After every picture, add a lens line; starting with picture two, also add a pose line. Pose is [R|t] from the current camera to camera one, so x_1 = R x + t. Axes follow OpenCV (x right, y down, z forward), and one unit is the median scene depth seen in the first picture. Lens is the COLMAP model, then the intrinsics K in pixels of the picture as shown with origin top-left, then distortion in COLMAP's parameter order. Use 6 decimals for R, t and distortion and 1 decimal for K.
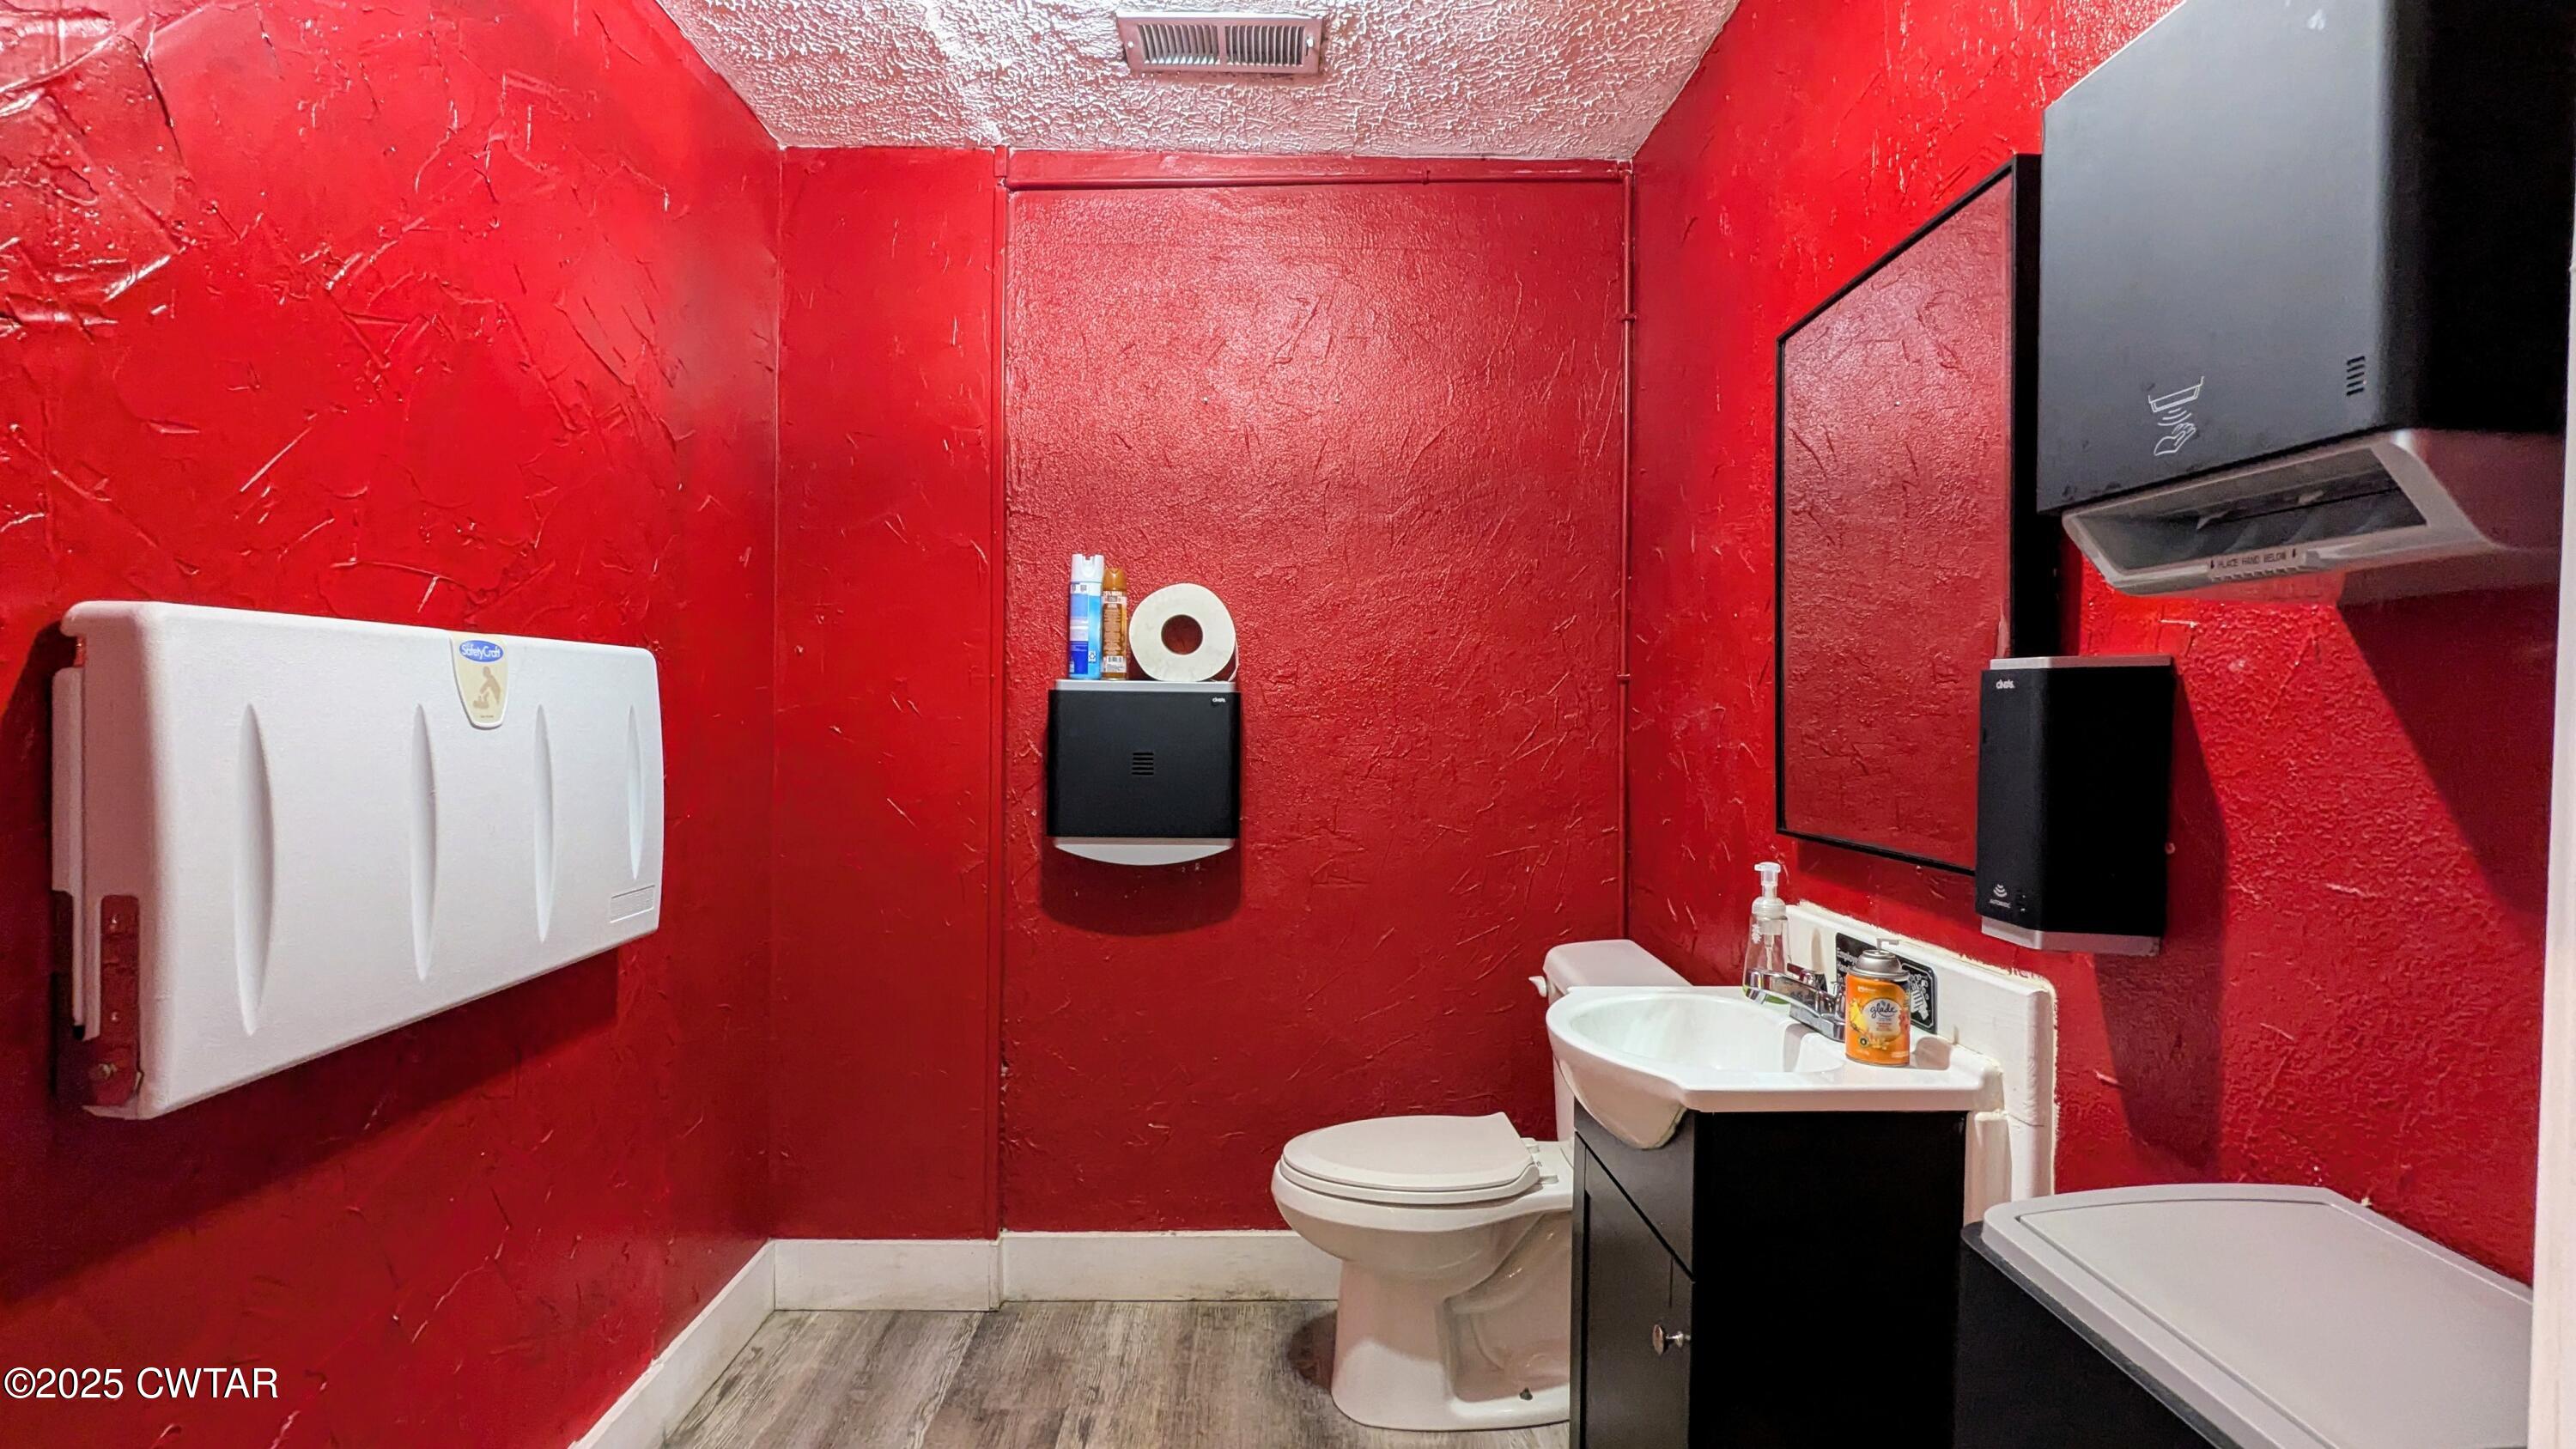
lens RADIAL K [[1199.9, 0, 1294.9], [0, 1199.9, 727.6], [0, 0, 1]] dist [-0.006151, 0.001996]
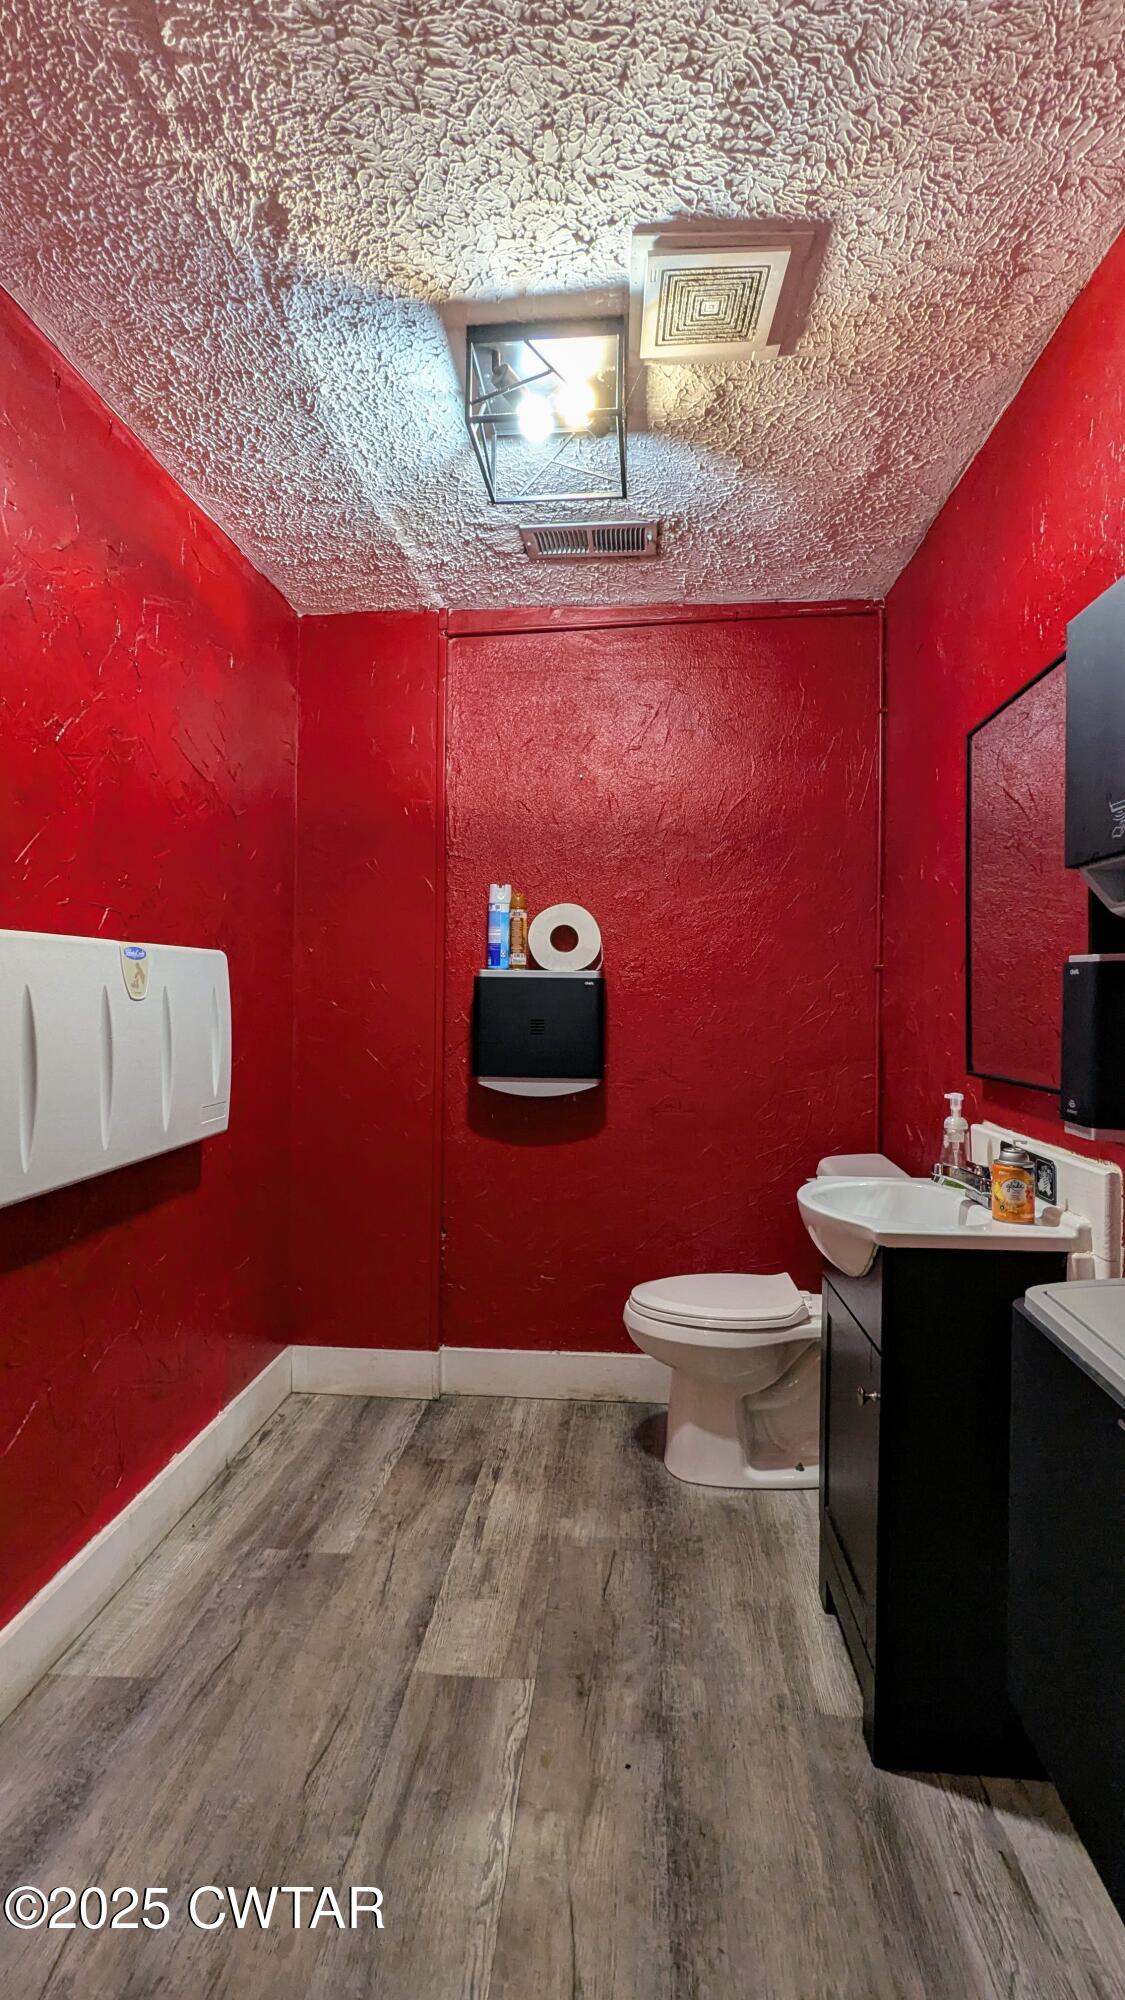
lens RADIAL K [[931.4, 0, 564.8], [0, 931.4, 997.5], [0, 0, 1]] dist [-0.006151, 0.001996]
pose [[0.994395, 0.001138, -0.105722, 0.028785], [-0.002151, 0.999953, -0.009474, 0.005192], [0.105706, 0.009649, 0.994351, -0.135898]]
